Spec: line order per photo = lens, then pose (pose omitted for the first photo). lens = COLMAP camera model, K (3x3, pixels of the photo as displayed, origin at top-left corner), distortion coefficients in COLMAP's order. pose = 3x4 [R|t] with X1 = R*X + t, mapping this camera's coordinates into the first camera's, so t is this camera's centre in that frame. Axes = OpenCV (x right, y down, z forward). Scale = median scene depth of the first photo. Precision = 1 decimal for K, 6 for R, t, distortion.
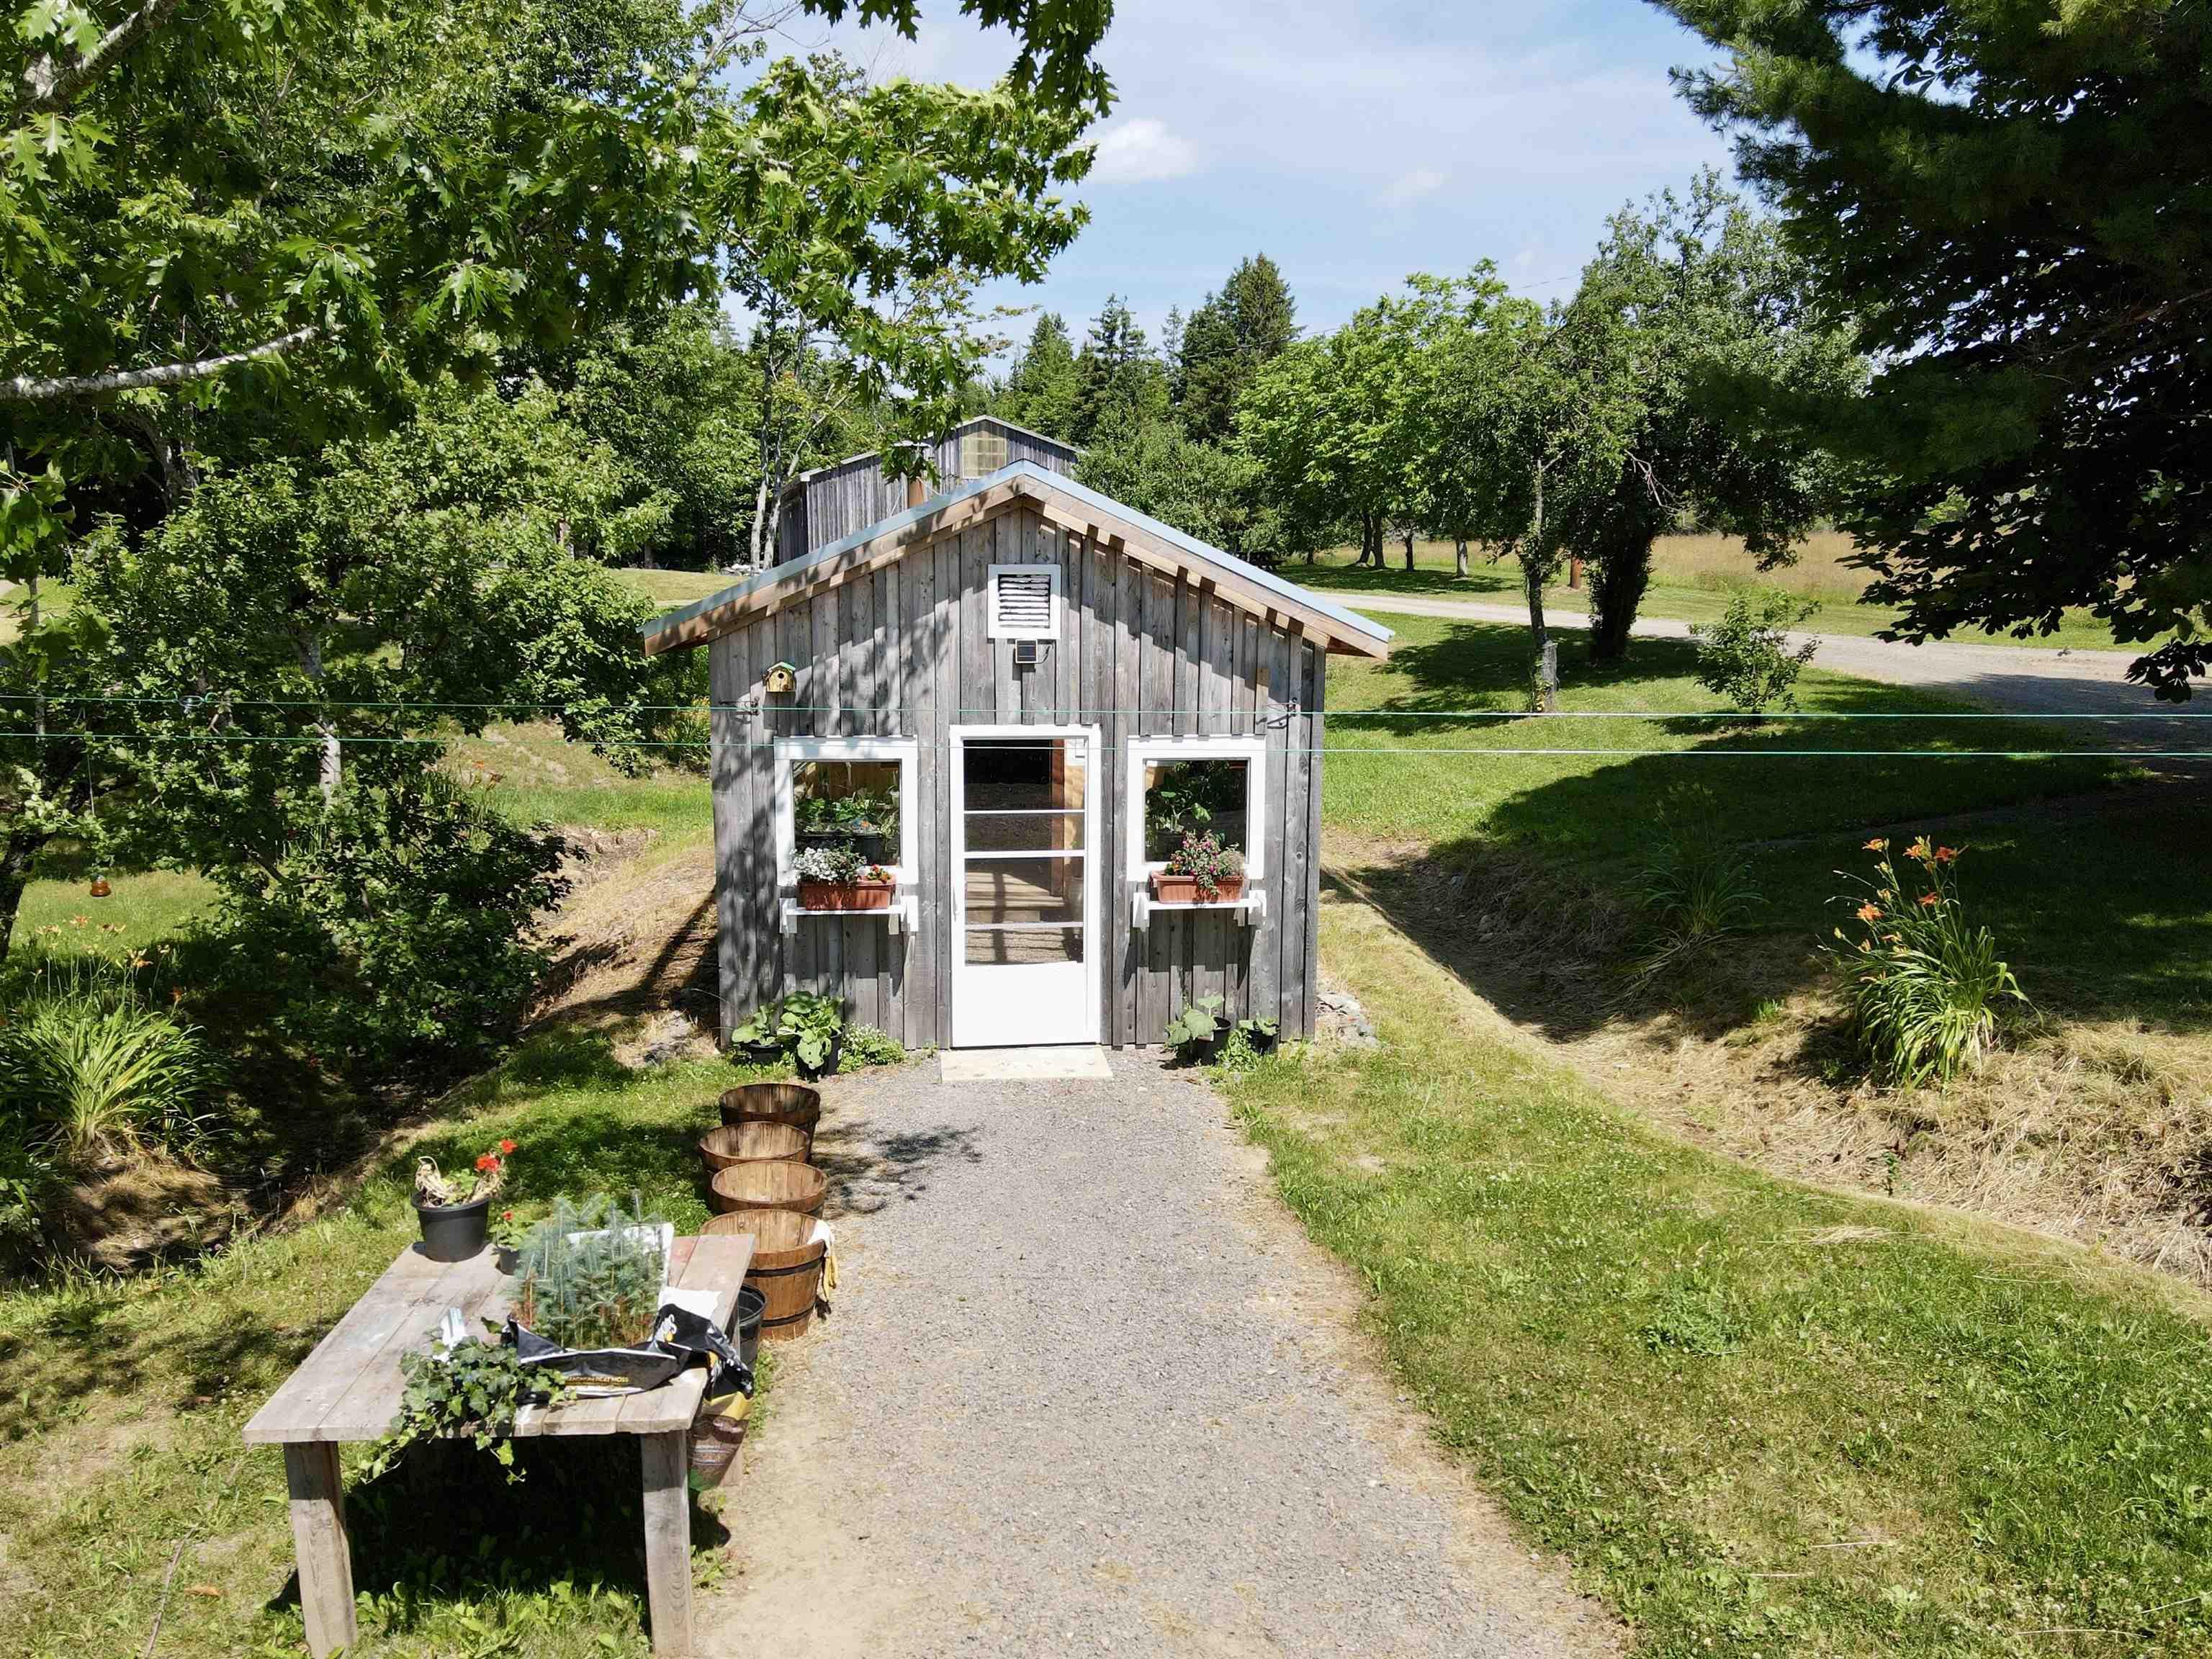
lens RADIAL K [[1642.4, 0, 1106.0], [0, 1642.4, 829.5], [0, 0, 1]] dist [-0.013260, 0.046667]
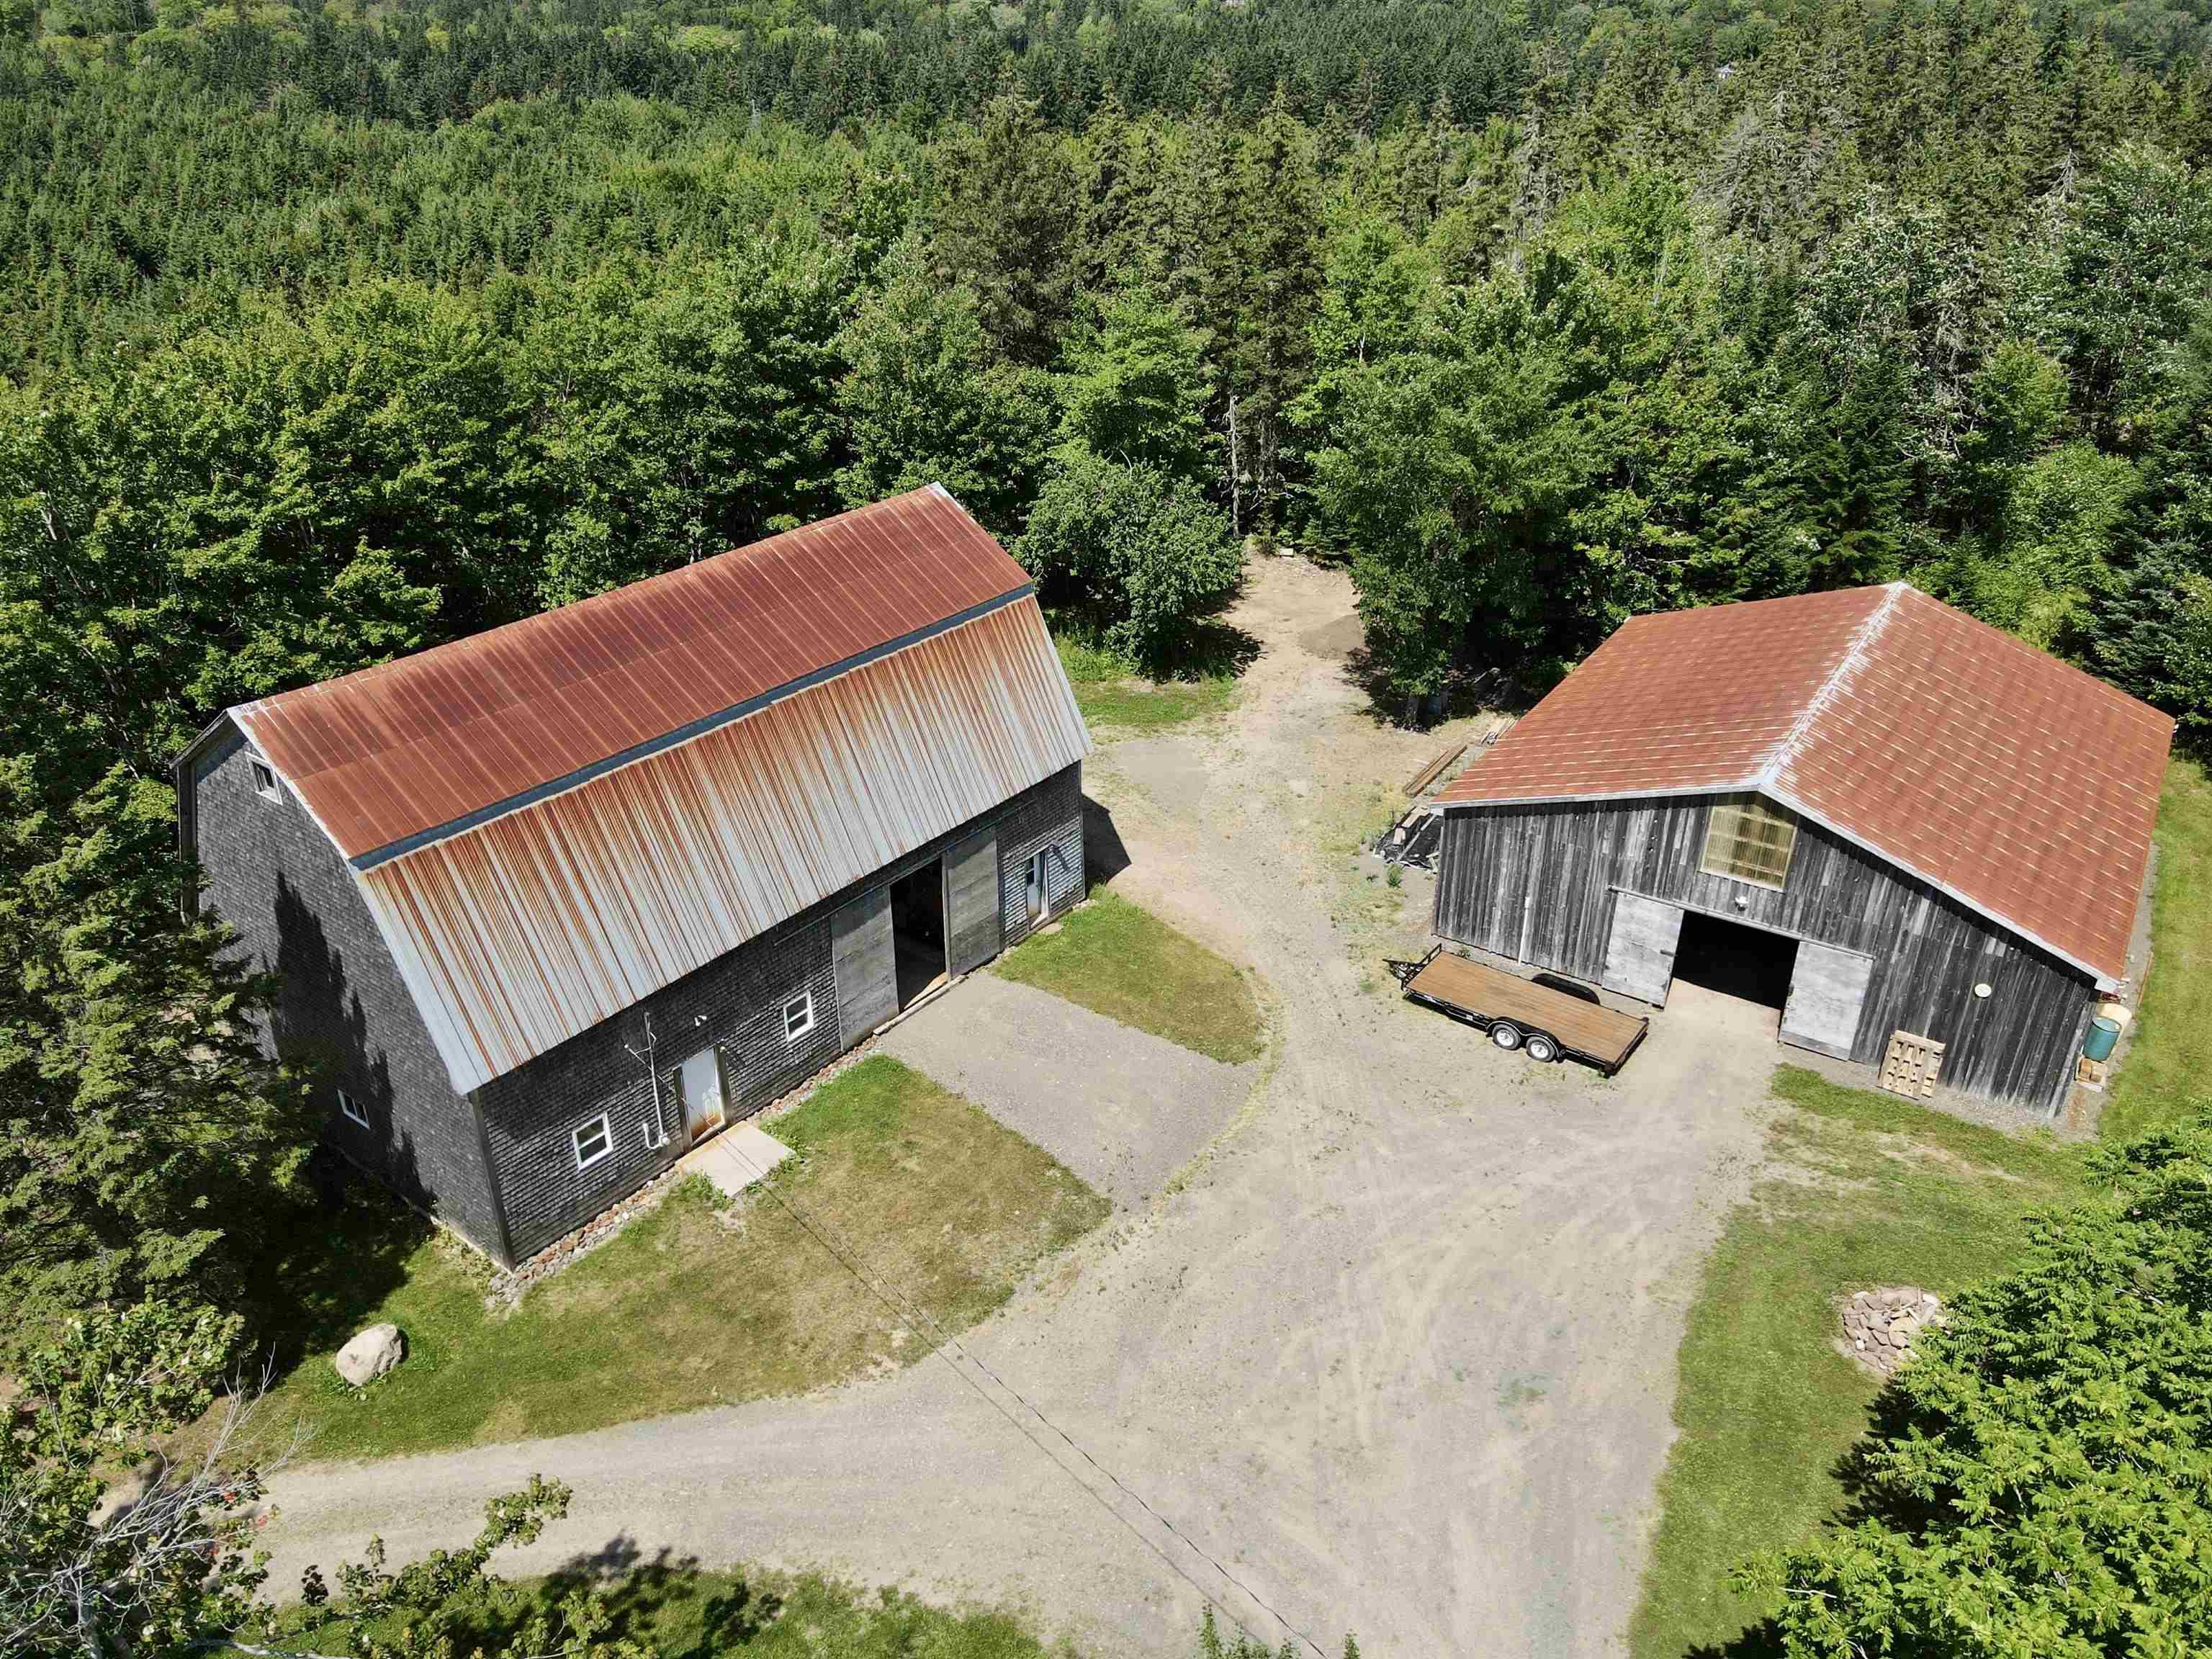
lens RADIAL K [[1642.4, 0, 1106.0], [0, 1642.4, 829.5], [0, 0, 1]] dist [-0.013260, 0.046667]
pose [[0.660513, 0.348194, -0.665194, 0.106787], [-0.116439, 0.922749, 0.367391, -0.296212], [0.741731, -0.165212, 0.650031, 0.350067]]
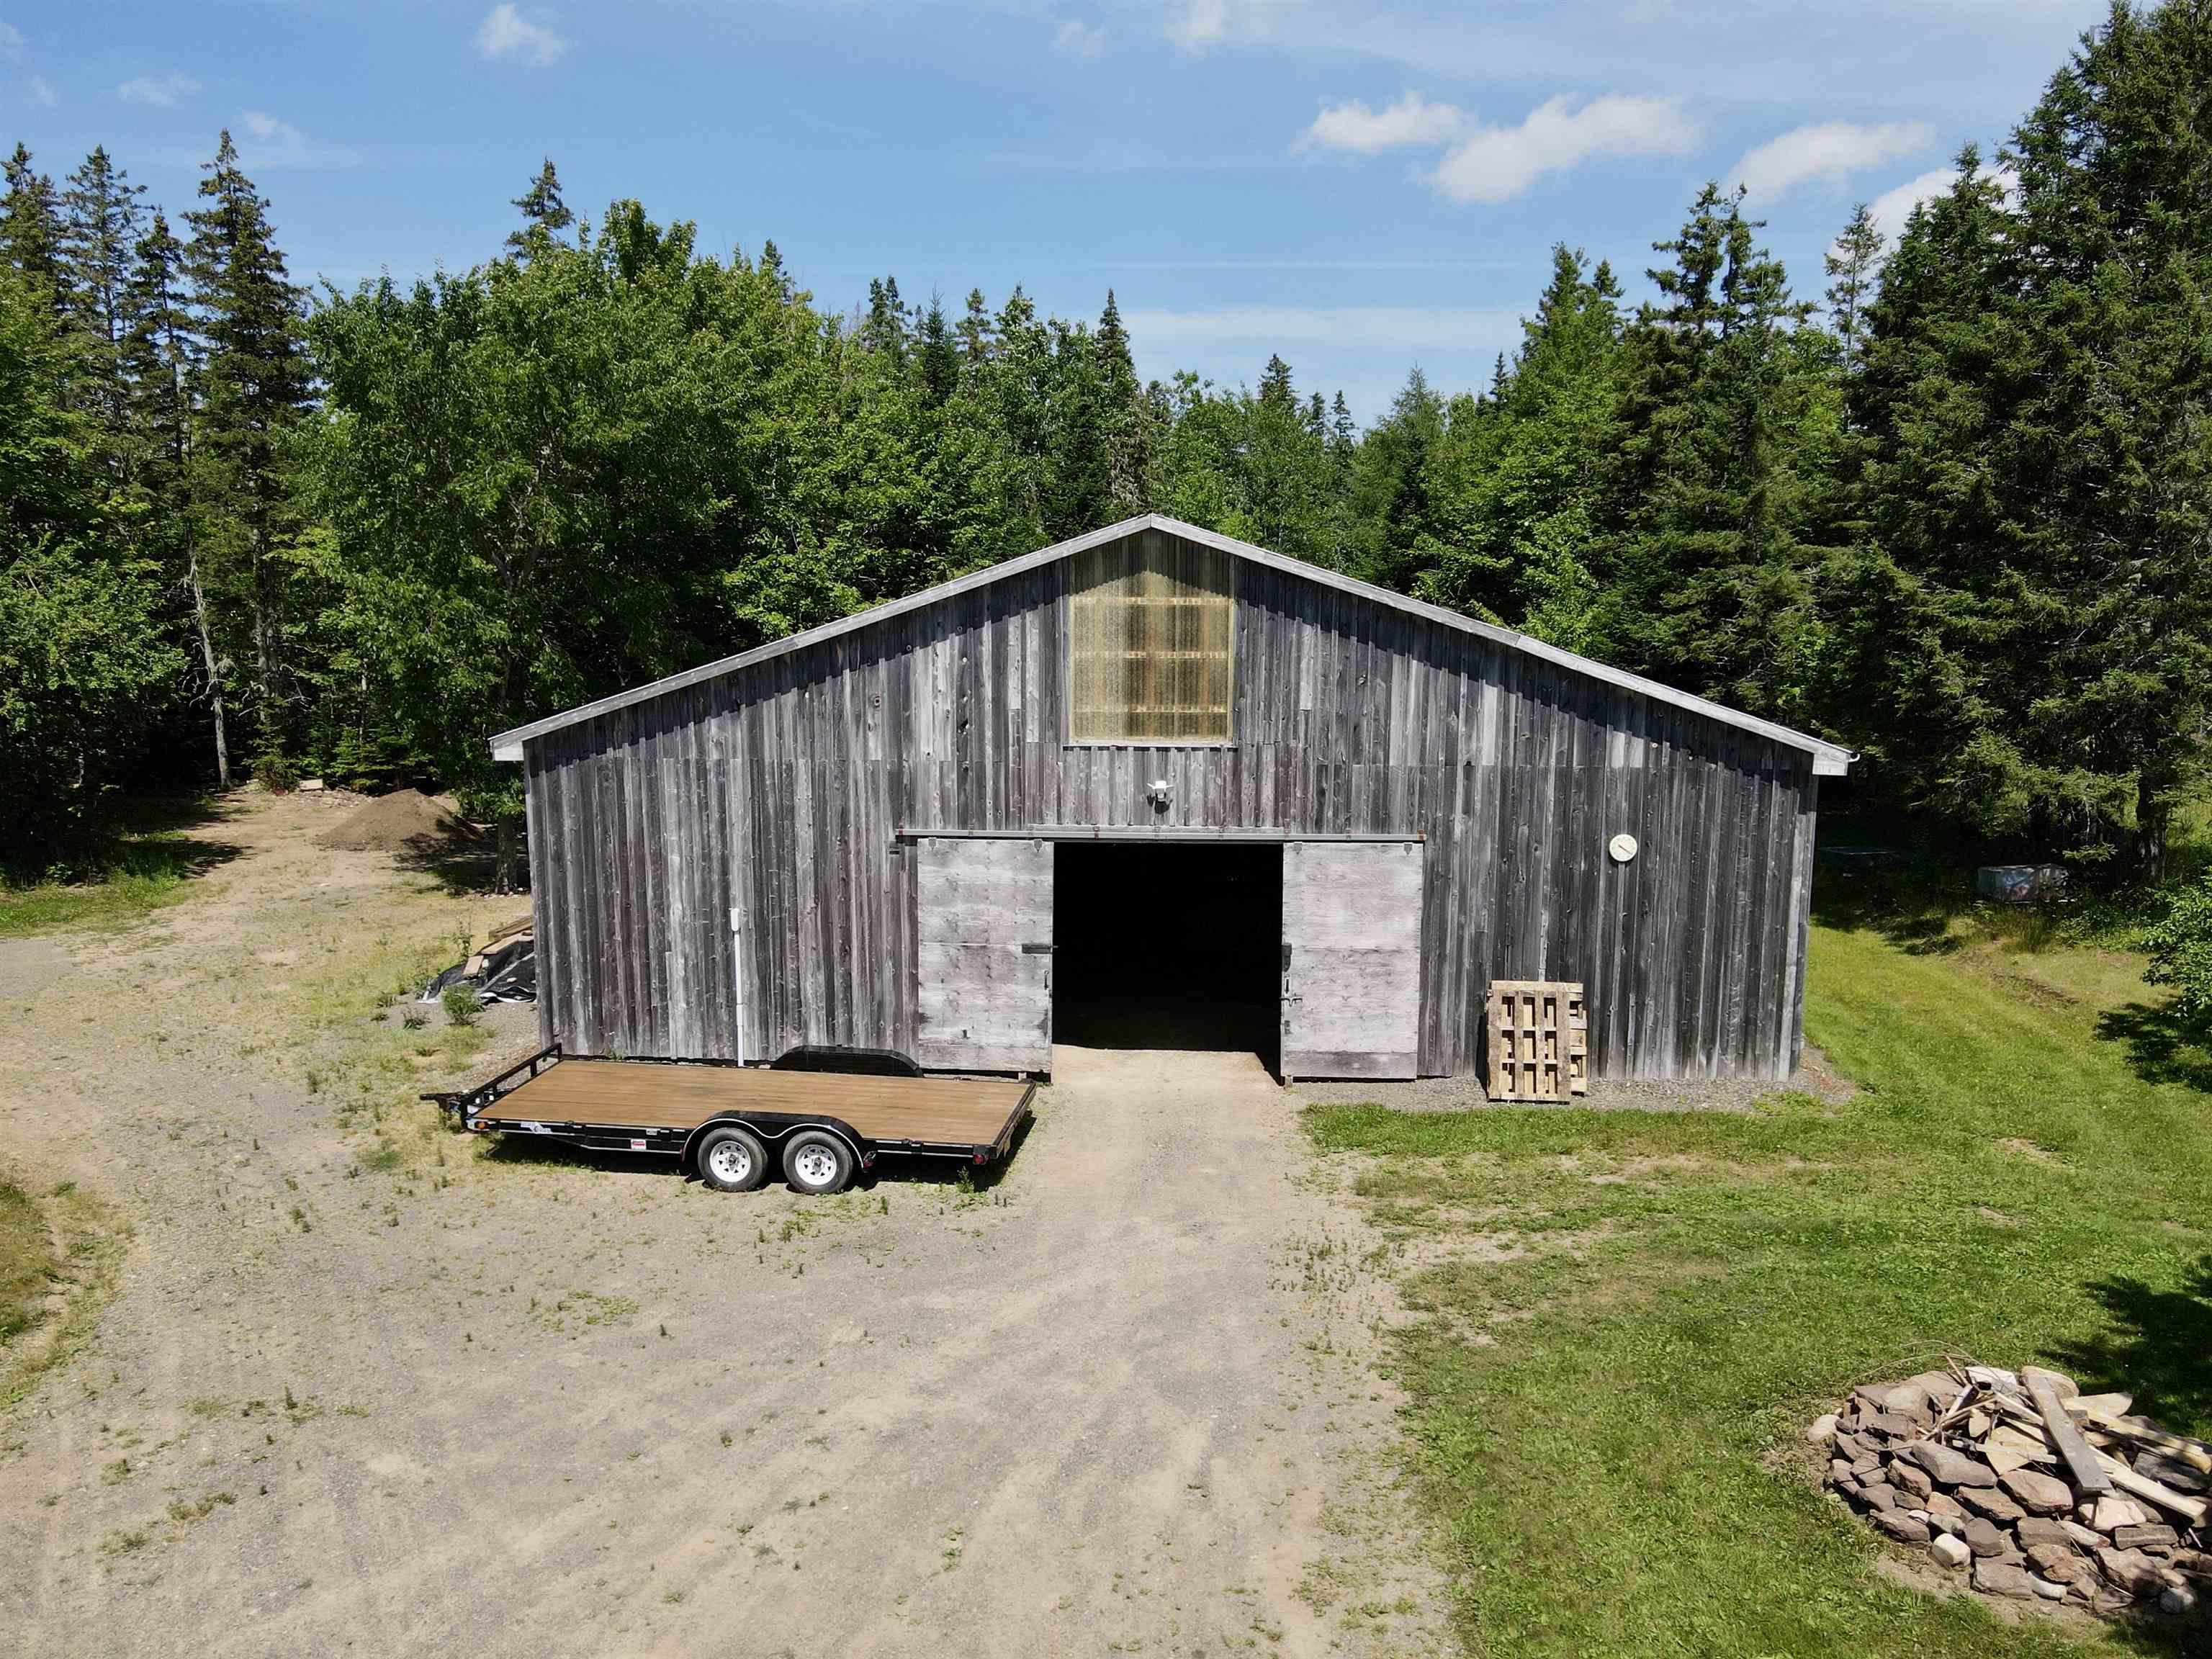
lens RADIAL K [[1642.4, 0, 1106.0], [0, 1642.4, 829.5], [0, 0, 1]] dist [-0.013260, 0.046667]
pose [[0.940030, 0.048504, -0.337626, 0.008760], [-0.053489, 0.998553, -0.005471, -0.143393], [0.336873, 0.023202, 0.941264, 0.537064]]
